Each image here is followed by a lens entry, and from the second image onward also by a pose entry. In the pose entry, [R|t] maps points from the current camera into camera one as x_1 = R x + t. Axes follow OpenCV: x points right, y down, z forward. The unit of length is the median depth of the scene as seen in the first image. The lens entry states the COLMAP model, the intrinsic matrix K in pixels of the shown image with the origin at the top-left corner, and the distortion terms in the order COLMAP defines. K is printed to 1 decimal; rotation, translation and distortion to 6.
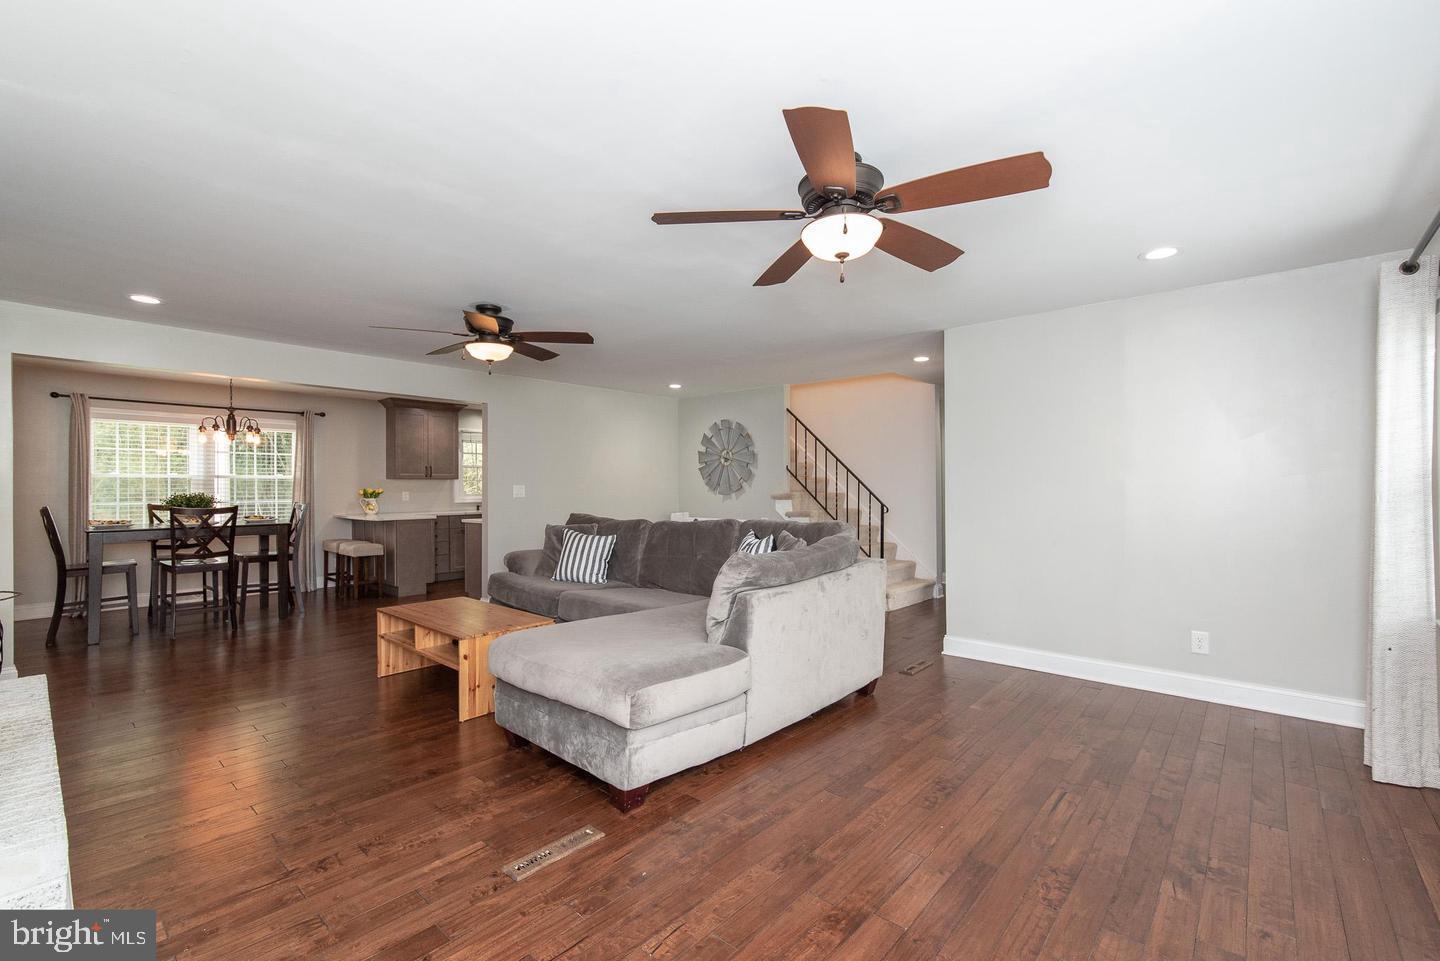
lens RADIAL K [[617.3, 0, 722.1], [0, 617.3, 485.7], [0, 0, 1]] dist [-0.003876, -0.000300]
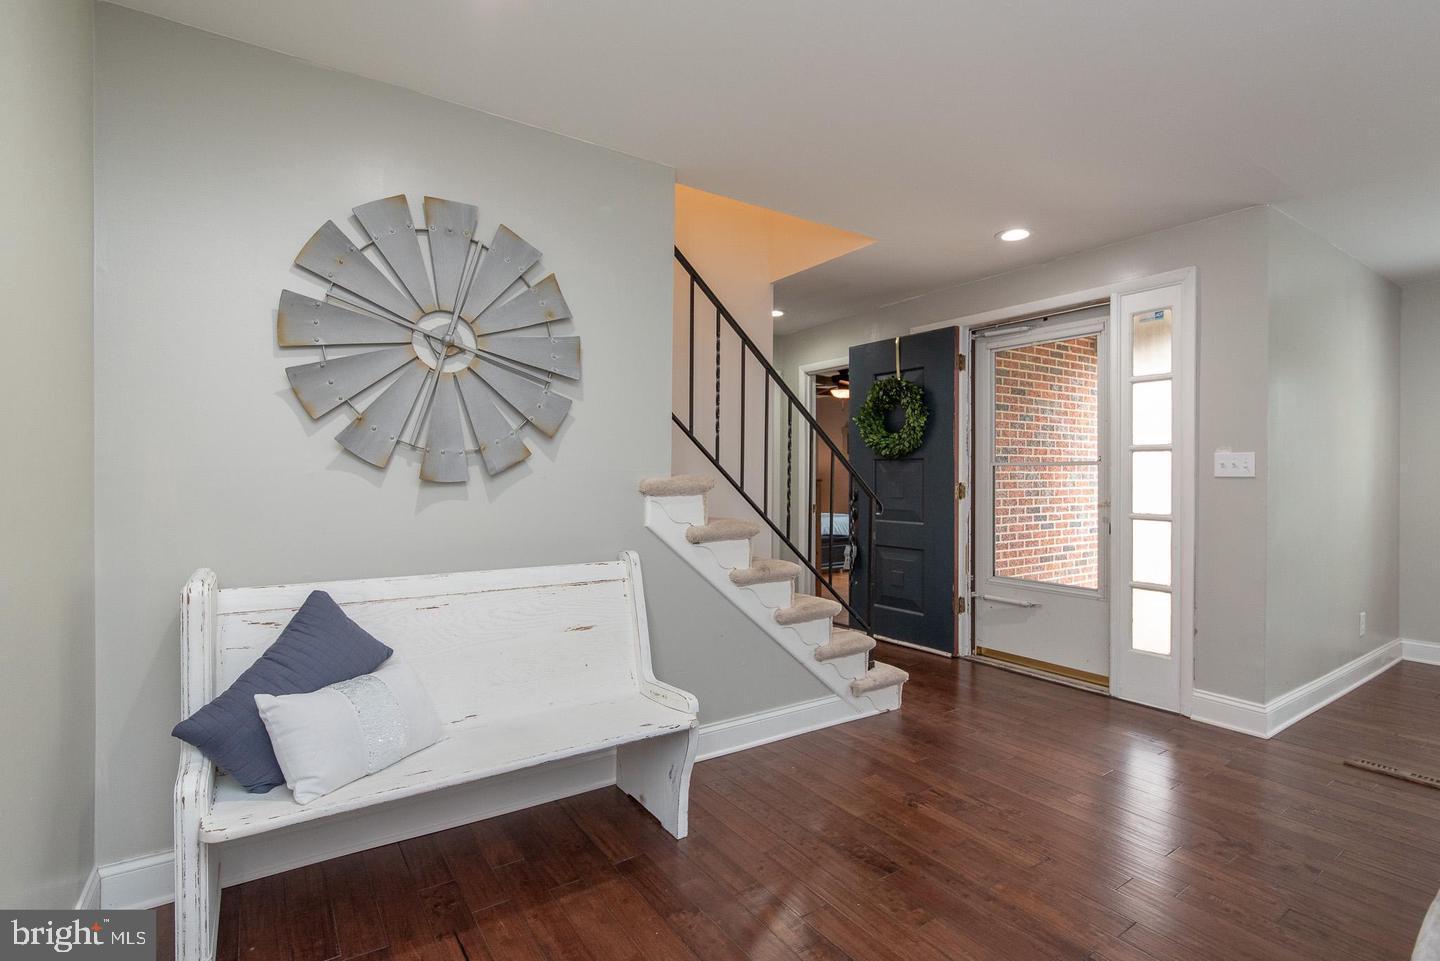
lens RADIAL K [[662.8, 0, 719.1], [0, 662.8, 477.2], [0, 0, 1]] dist [0.003034, 0.000116]
pose [[0.267802, -0.004809, 0.963462, -0.241376], [-0.000667, 0.999986, 0.005177, 0.010248], [-0.963474, -0.002029, 0.267795, 0.840554]]
